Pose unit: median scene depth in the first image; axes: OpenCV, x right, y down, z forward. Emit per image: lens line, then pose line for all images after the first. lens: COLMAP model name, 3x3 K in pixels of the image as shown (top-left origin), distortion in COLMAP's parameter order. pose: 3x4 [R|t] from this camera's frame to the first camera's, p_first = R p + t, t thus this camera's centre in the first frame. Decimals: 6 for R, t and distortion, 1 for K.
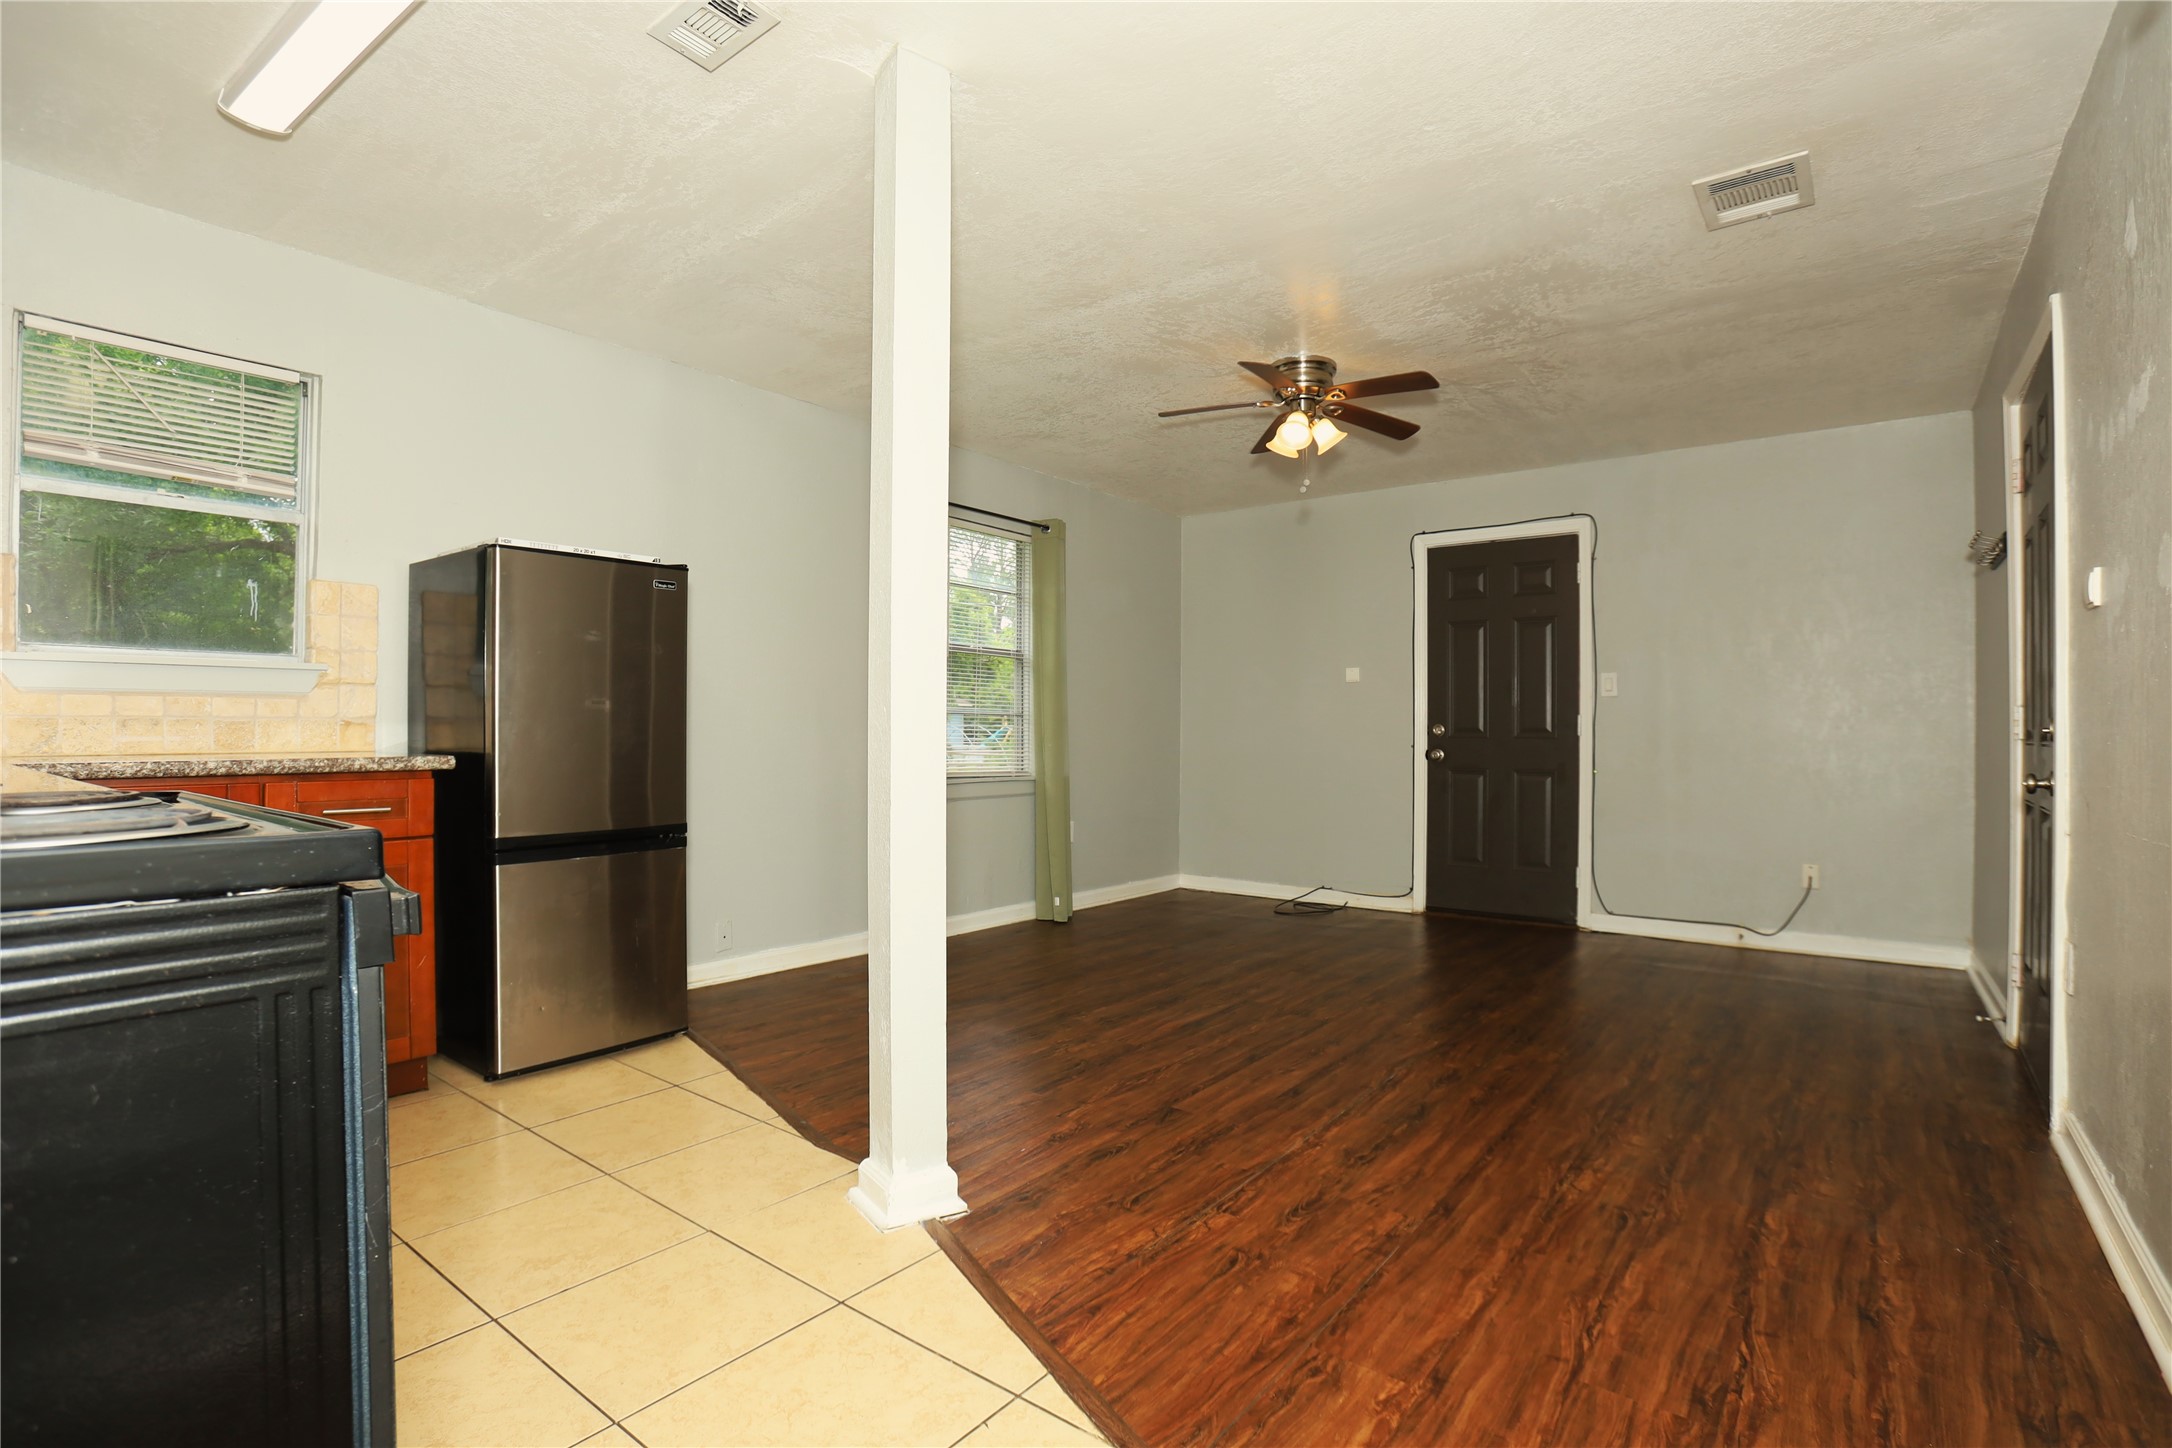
lens RADIAL K [[1005.6, 0, 1102.0], [0, 1005.6, 735.3], [0, 0, 1]] dist [-0.029512, 0.000732]
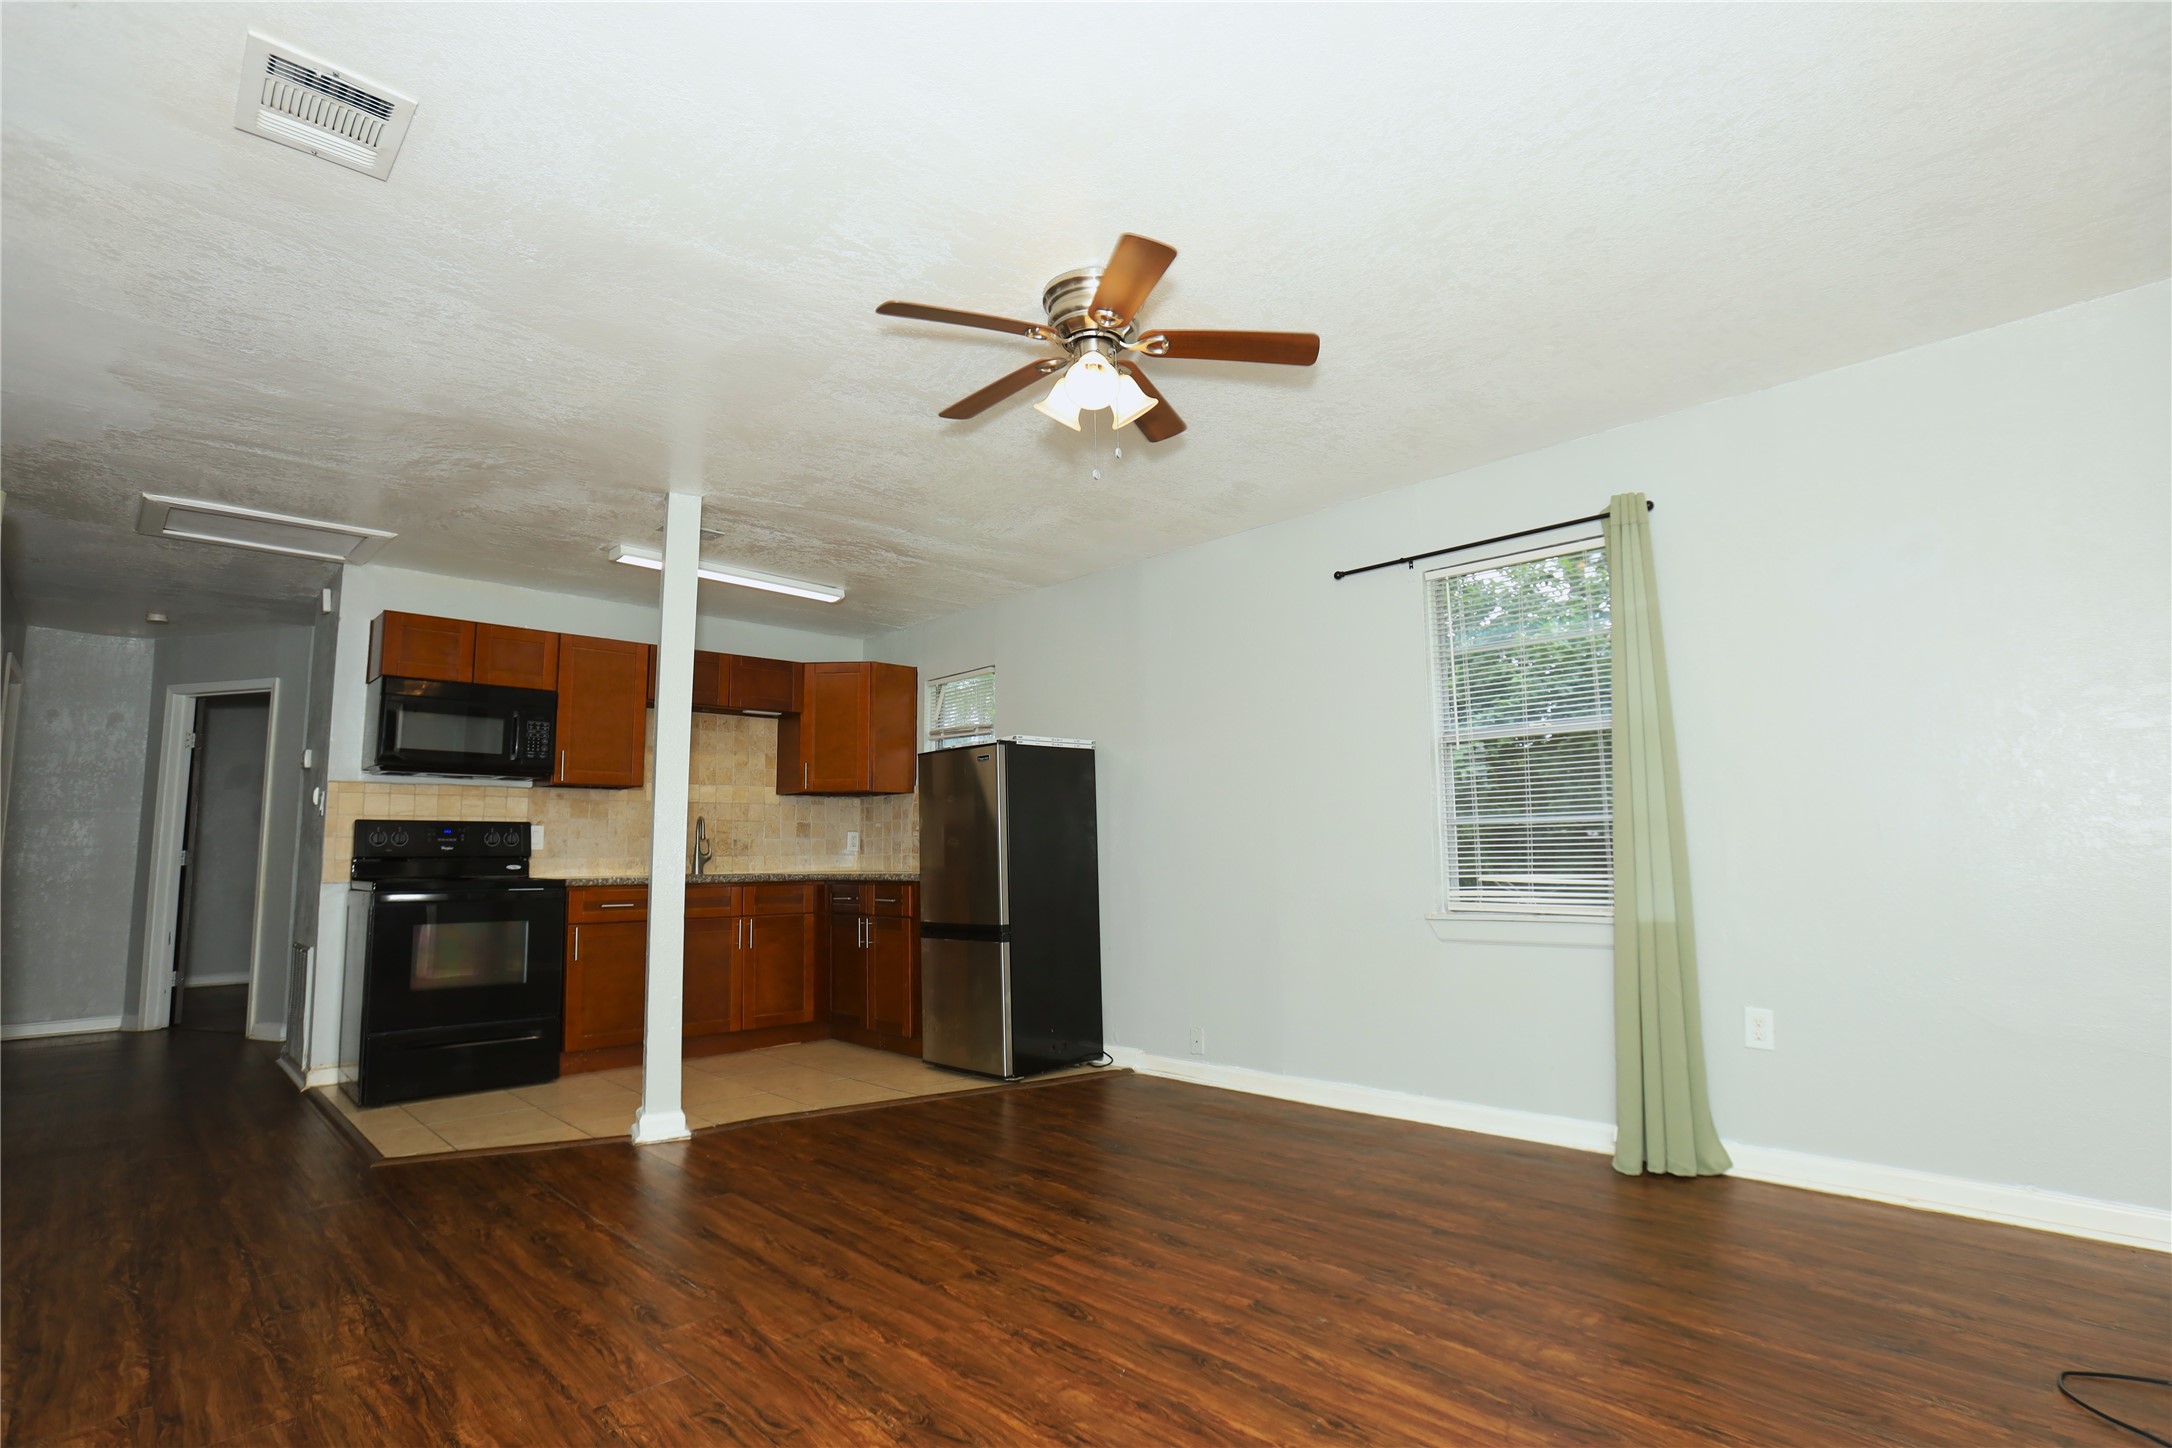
lens RADIAL K [[1051.5, 0, 1081.5], [0, 1051.5, 786.6], [0, 0, 1]] dist [-0.032089, 0.011677]
pose [[-0.157688, -0.073134, -0.984777, 1.158554], [0.014879, 0.996965, -0.076421, 0.013363], [0.987377, -0.026703, -0.156121, 1.539376]]
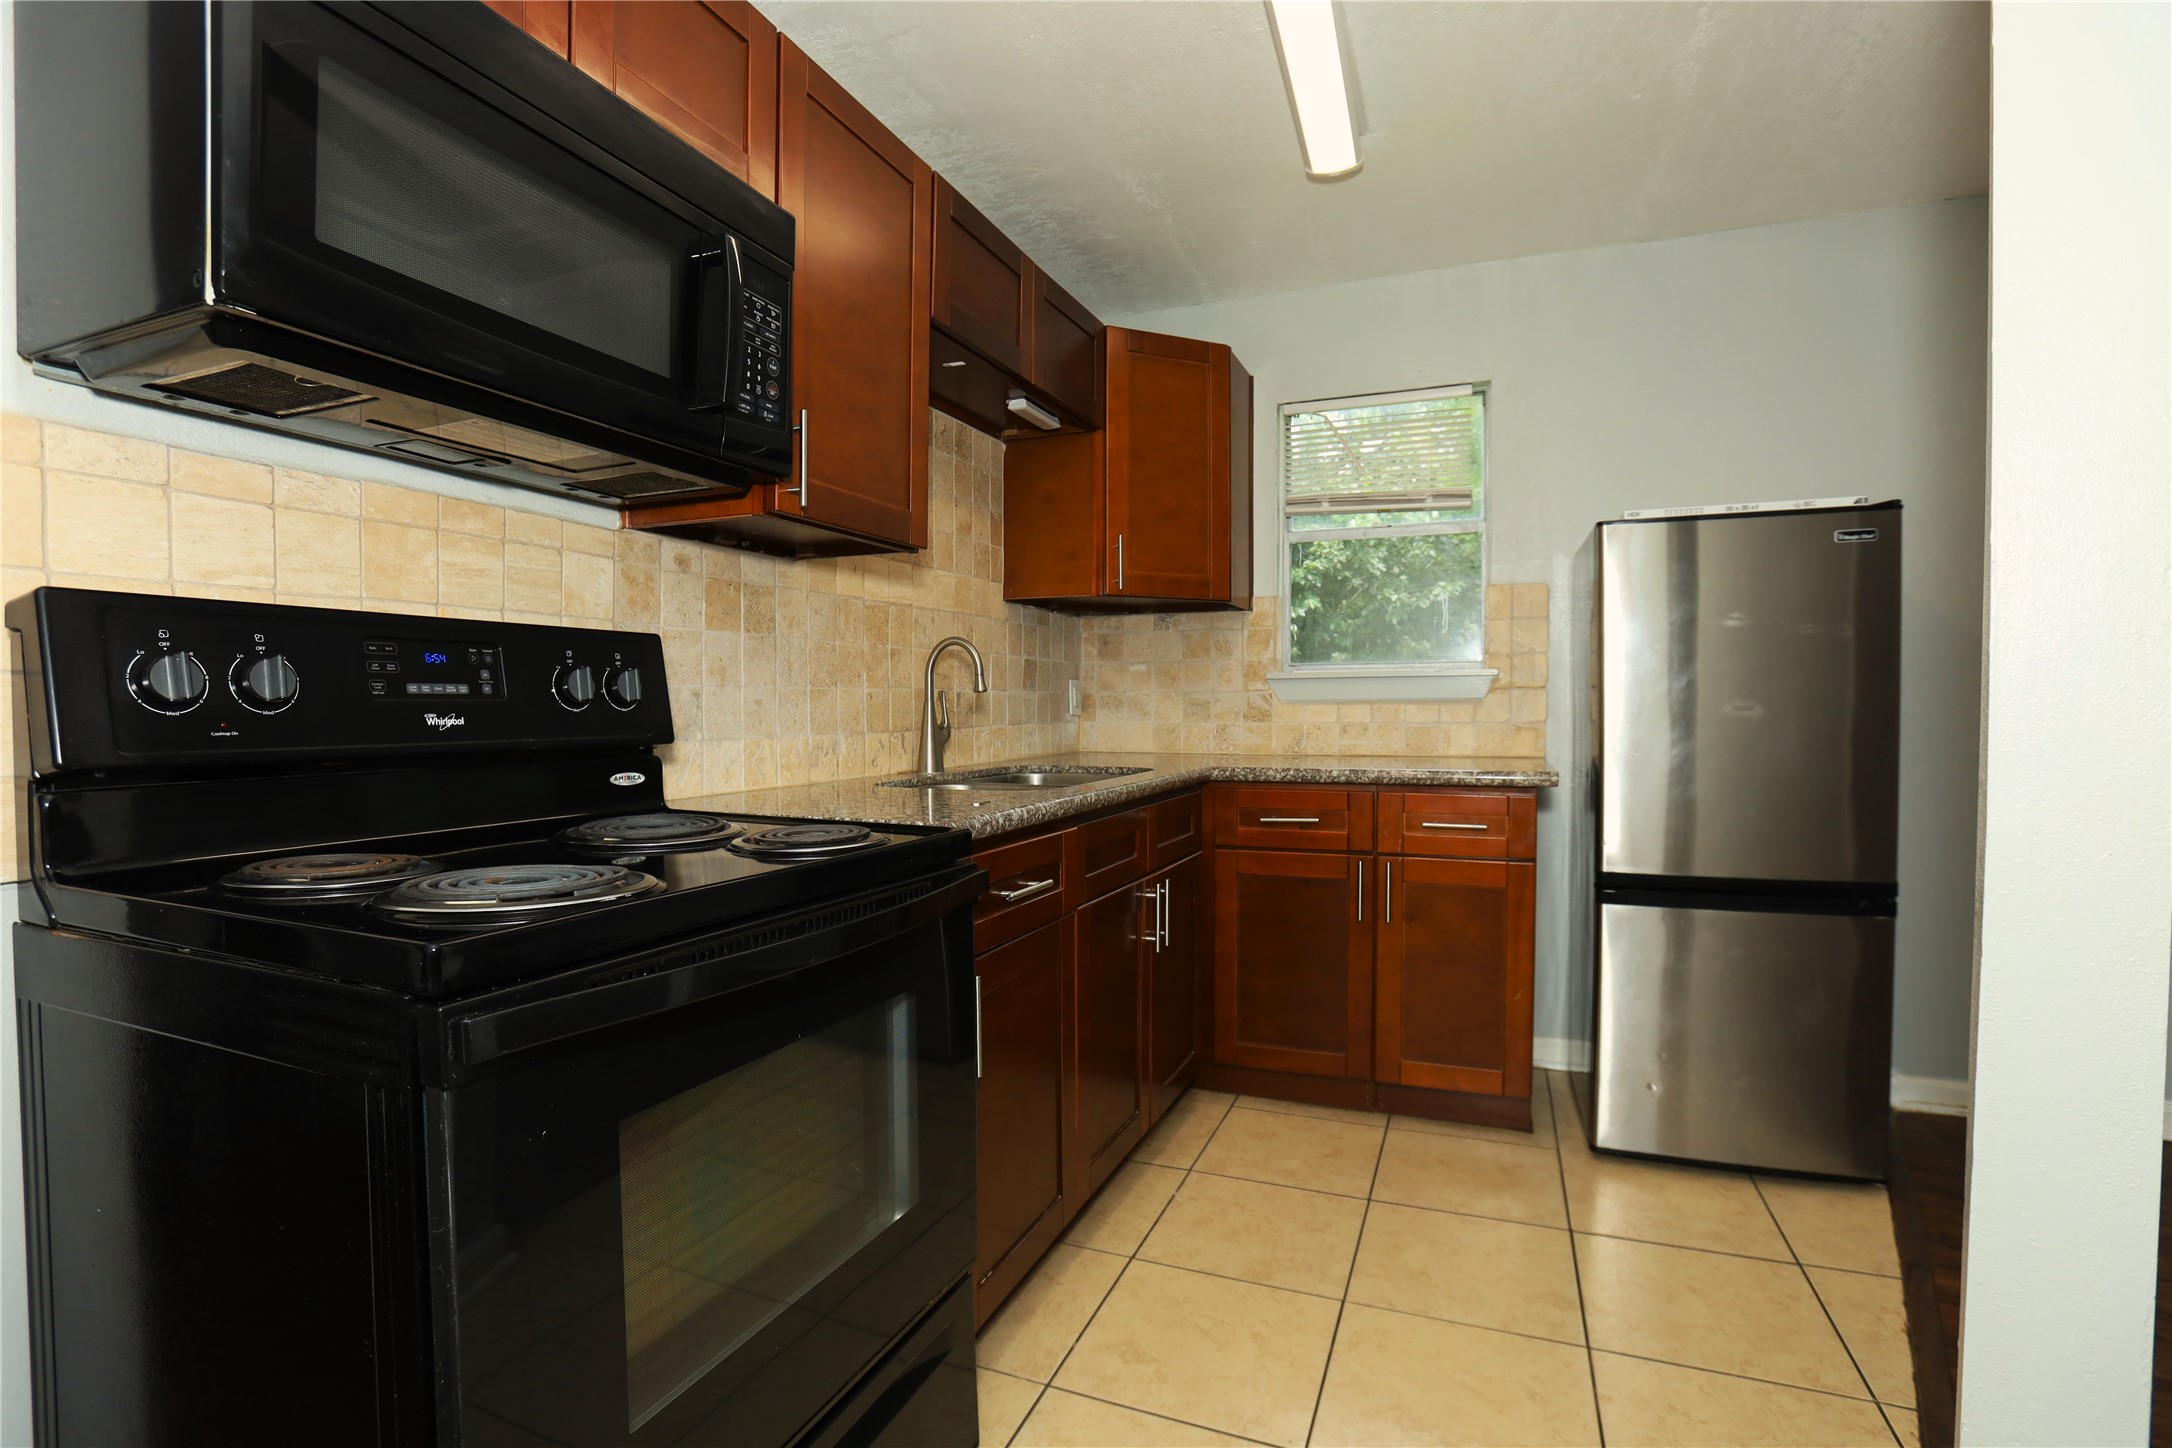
lens RADIAL K [[1005.6, 0, 1102.0], [0, 1005.6, 735.3], [0, 0, 1]] dist [-0.029512, 0.000732]
pose [[0.266354, 0.026102, -0.963522, 0.097273], [0.001782, 0.999618, 0.027573, -0.037687], [0.963873, -0.009061, 0.266206, 0.379643]]
